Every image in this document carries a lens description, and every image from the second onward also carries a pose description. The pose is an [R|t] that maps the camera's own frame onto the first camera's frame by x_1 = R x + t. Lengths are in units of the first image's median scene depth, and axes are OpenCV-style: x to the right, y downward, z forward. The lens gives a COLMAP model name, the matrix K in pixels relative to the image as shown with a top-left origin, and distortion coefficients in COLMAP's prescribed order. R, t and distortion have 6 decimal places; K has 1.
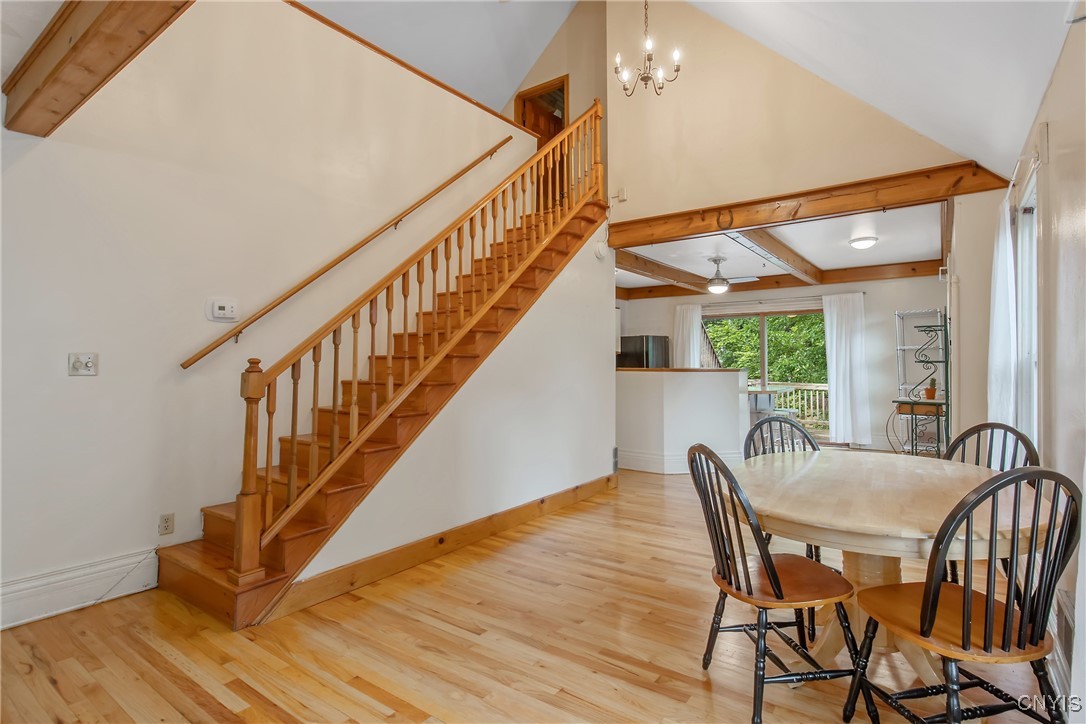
lens RADIAL K [[546.7, 0, 547.4], [0, 546.7, 359.8], [0, 0, 1]] dist [-0.013030, 0.000031]
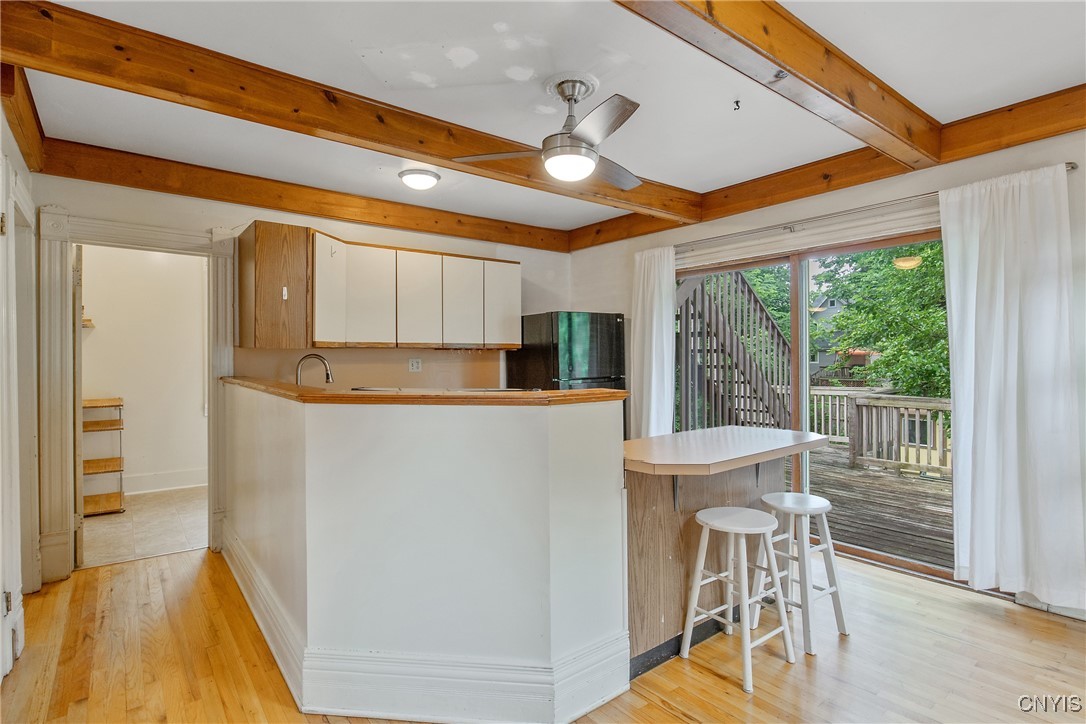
lens RADIAL K [[546.7, 0, 542.8], [0, 546.7, 355.7], [0, 0, 1]] dist [-0.013030, 0.000031]
pose [[0.961451, 0.001110, -0.274974, 0.349666], [0.001015, 0.999971, 0.007584, -0.008377], [0.274975, -0.007570, 0.961422, 0.573349]]
